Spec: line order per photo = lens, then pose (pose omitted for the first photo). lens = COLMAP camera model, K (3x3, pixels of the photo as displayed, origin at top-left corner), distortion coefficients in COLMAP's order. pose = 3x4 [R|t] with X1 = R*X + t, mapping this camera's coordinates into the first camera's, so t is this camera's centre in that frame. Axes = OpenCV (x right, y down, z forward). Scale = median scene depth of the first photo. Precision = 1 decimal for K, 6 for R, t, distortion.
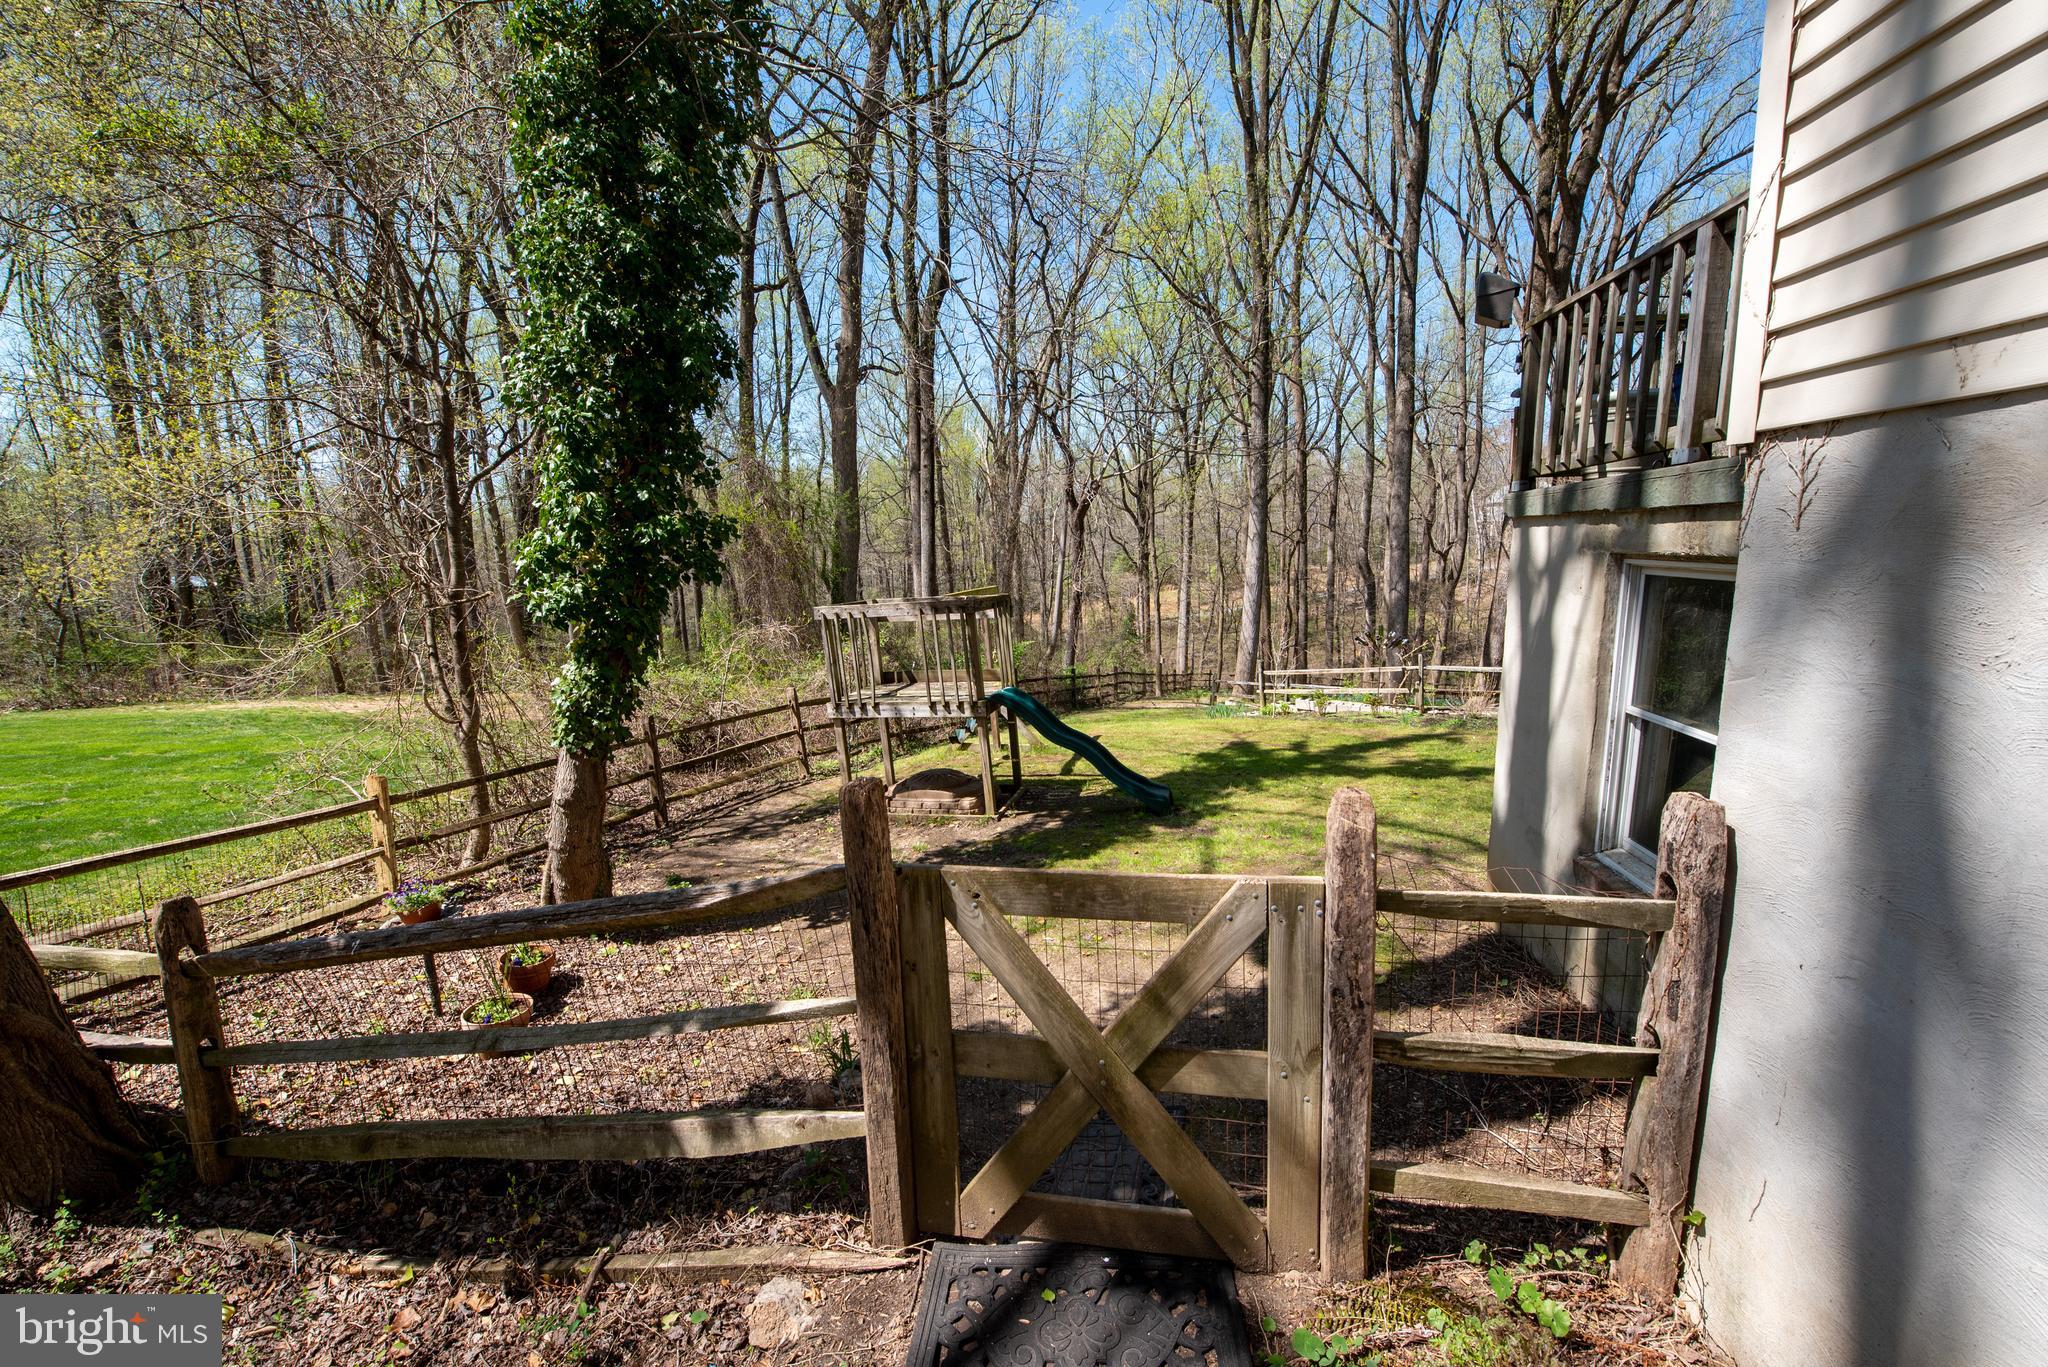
lens RADIAL K [[803.1, 0, 1024.0], [0, 803.1, 683.5], [0, 0, 1]] dist [-0.016626, -0.000079]
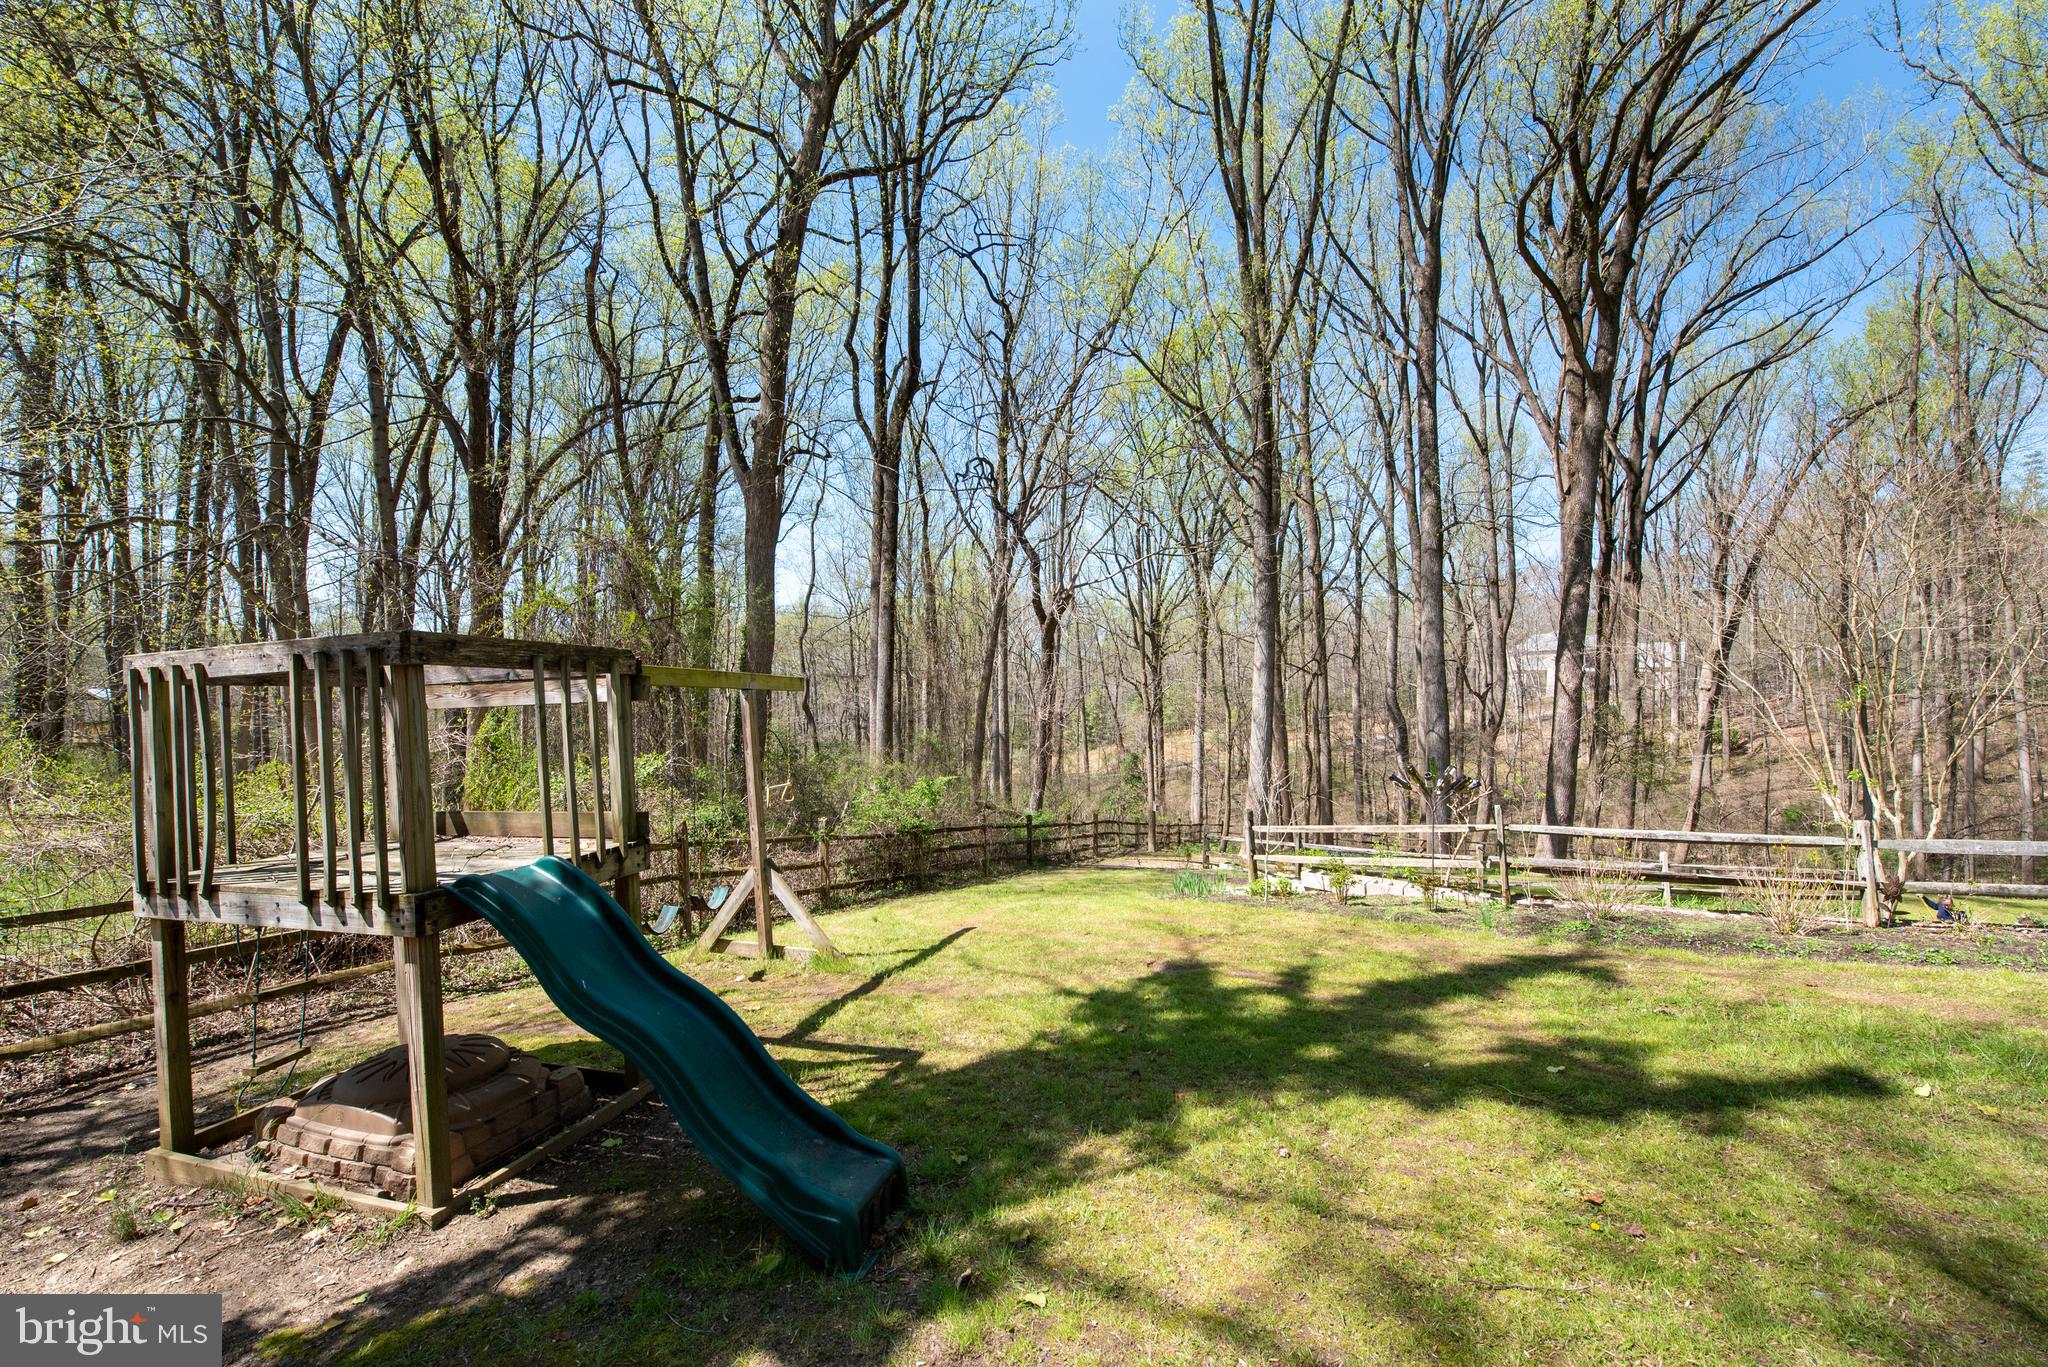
lens RADIAL K [[803.1, 0, 1024.0], [0, 803.1, 683.5], [0, 0, 1]] dist [-0.016626, -0.000079]
pose [[0.999225, 0.020989, -0.033302, 0.063009], [-0.026582, 0.983751, -0.177558, -0.004337], [0.029034, 0.178306, 0.983547, 0.157427]]
